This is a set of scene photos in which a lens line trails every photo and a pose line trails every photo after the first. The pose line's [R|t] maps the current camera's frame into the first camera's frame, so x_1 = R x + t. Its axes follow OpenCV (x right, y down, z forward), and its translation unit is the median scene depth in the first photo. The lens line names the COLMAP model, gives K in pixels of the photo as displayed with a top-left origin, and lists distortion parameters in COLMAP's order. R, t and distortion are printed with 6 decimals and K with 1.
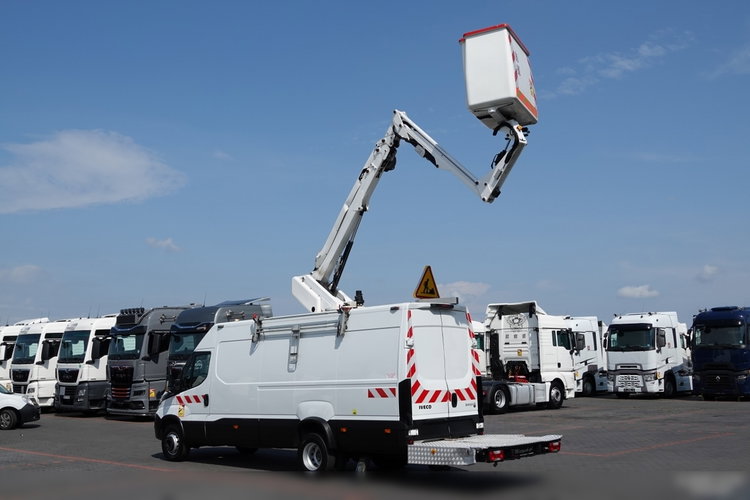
lens RADIAL K [[845.2, 0, 372.5], [0, 845.2, 250.3], [0, 0, 1]] dist [0.028190, 0.000000]
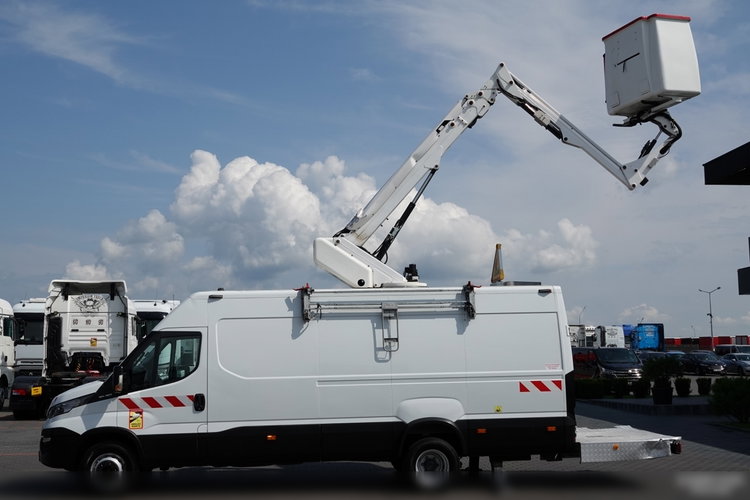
lens RADIAL K [[963.0, 0, 374.5], [0, 963.0, 249.9], [0, 0, 1]] dist [0.021693, 0.000000]
pose [[0.658531, 0.093262, 0.746753, -0.724210], [-0.108103, 0.993723, -0.028775, 0.063141], [-0.744749, -0.061778, 0.664479, 0.394894]]
